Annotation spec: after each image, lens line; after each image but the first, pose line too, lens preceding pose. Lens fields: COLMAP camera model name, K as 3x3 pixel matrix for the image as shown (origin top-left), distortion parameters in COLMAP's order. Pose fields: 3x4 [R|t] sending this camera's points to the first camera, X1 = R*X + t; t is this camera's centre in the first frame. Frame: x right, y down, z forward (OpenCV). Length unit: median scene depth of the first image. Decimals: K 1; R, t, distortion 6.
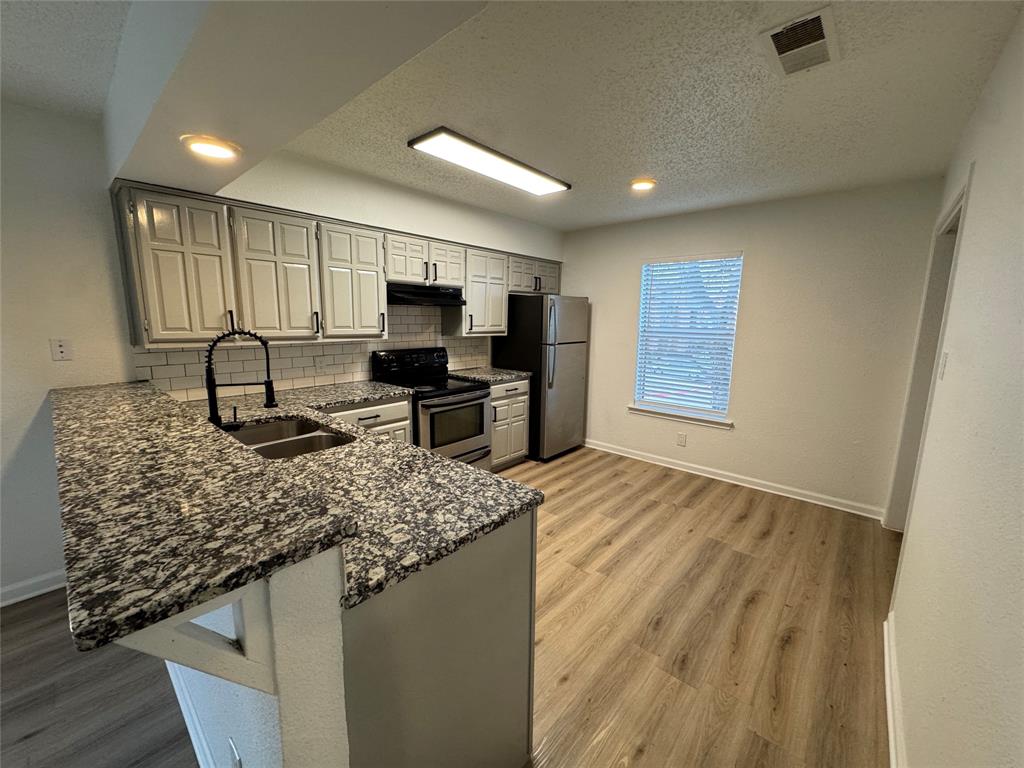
lens RADIAL K [[405.1, 0, 512.0], [0, 405.1, 384.0], [0, 0, 1]] dist [-0.000353, -0.000125]
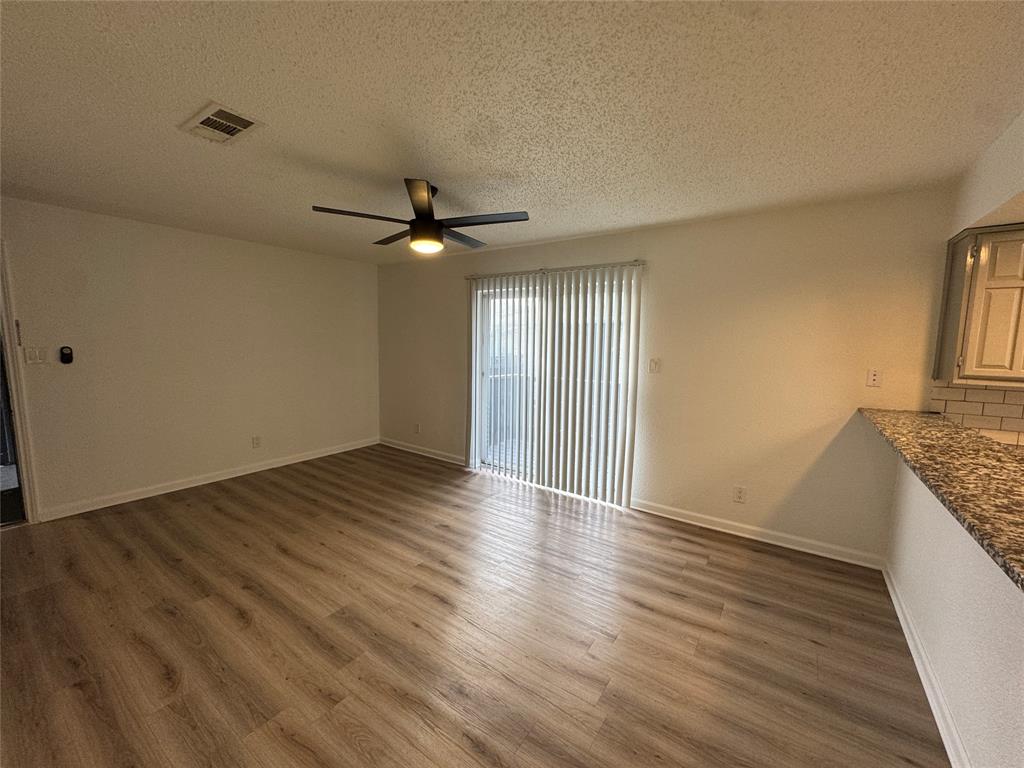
lens RADIAL K [[405.1, 0, 512.0], [0, 405.1, 384.0], [0, 0, 1]] dist [-0.000353, -0.000125]
pose [[0.109076, 0.092851, -0.989687, 0.014899], [-0.171877, 0.982393, 0.073224, 0.034558], [0.979061, 0.162118, 0.123114, -0.255822]]
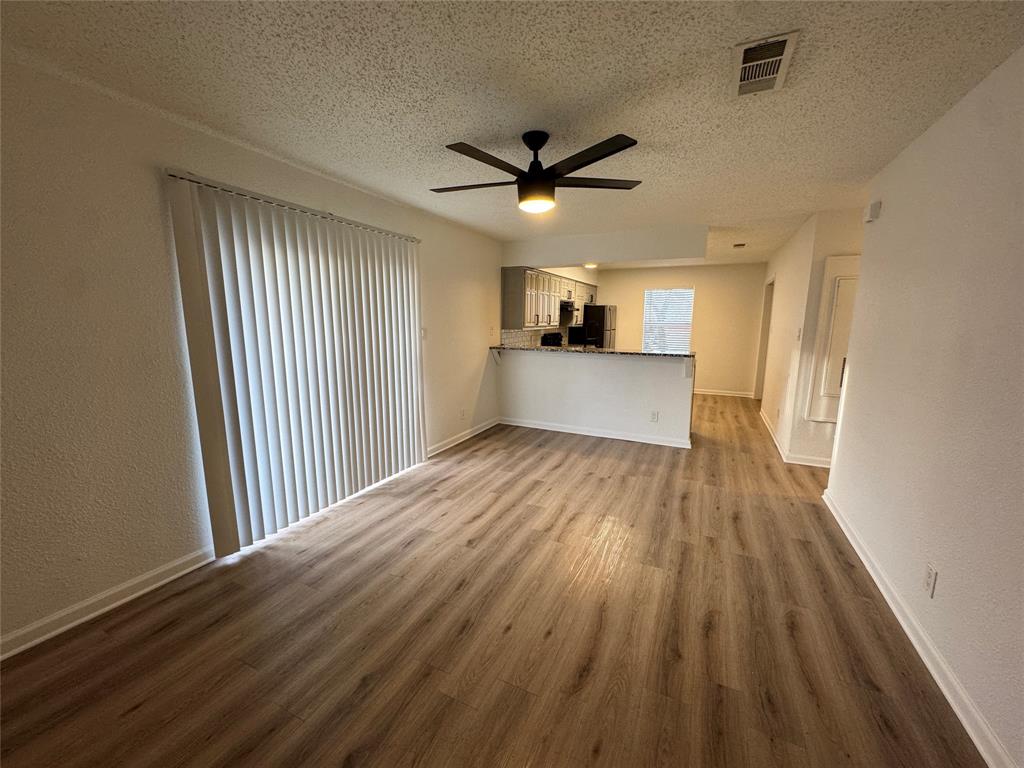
lens RADIAL K [[405.1, 0, 512.0], [0, 405.1, 384.0], [0, 0, 1]] dist [-0.000353, -0.000125]
pose [[0.965483, -0.052420, 0.255137, -1.642080], [0.051498, 0.998620, 0.010299, 0.223297], [-0.255325, 0.003196, 0.966850, -1.466508]]
